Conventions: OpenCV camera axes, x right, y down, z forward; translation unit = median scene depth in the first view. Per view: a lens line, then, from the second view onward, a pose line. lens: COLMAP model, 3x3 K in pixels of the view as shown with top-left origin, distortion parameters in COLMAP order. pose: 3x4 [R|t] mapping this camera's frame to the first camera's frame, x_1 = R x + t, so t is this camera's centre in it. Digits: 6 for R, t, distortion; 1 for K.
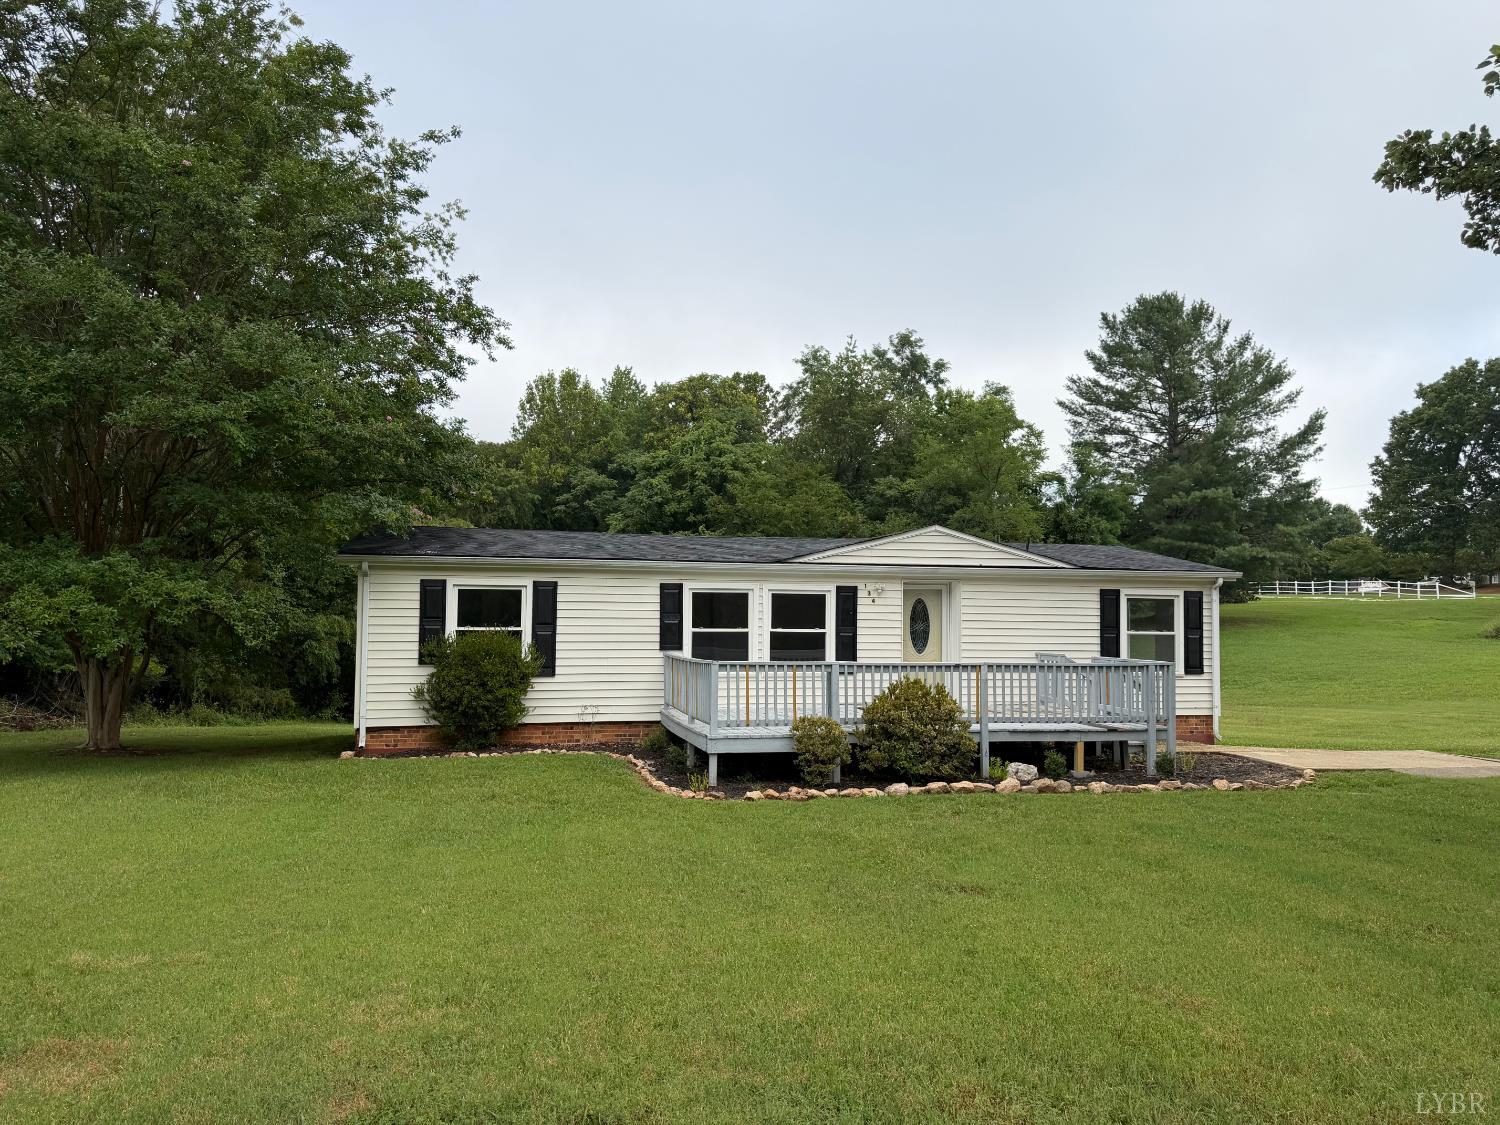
lens RADIAL K [[1044.9, 0, 746.7], [0, 1044.9, 572.6], [0, 0, 1]] dist [0.140363, -0.203686]
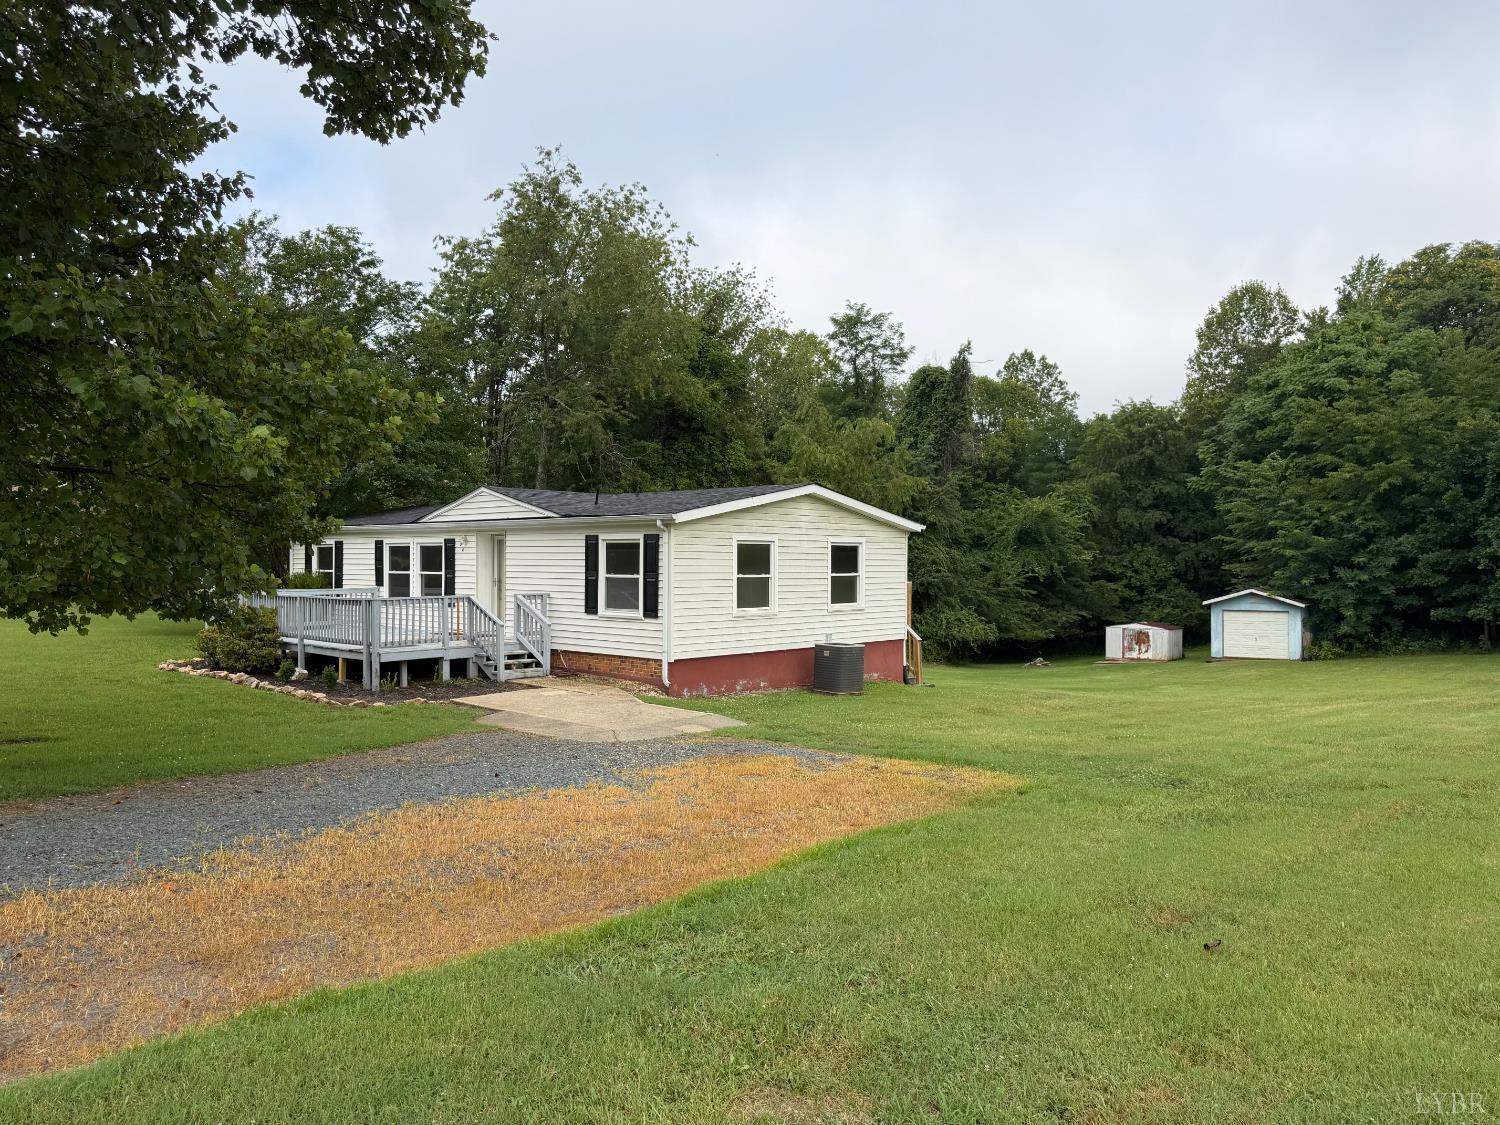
lens RADIAL K [[1044.9, 0, 746.7], [0, 1044.9, 572.6], [0, 0, 1]] dist [0.140363, -0.203686]
pose [[0.558896, 0.003396, -0.829231, 1.329235], [0.038591, 0.998802, 0.030100, 0.028440], [0.828339, -0.048824, 0.558095, 0.550581]]
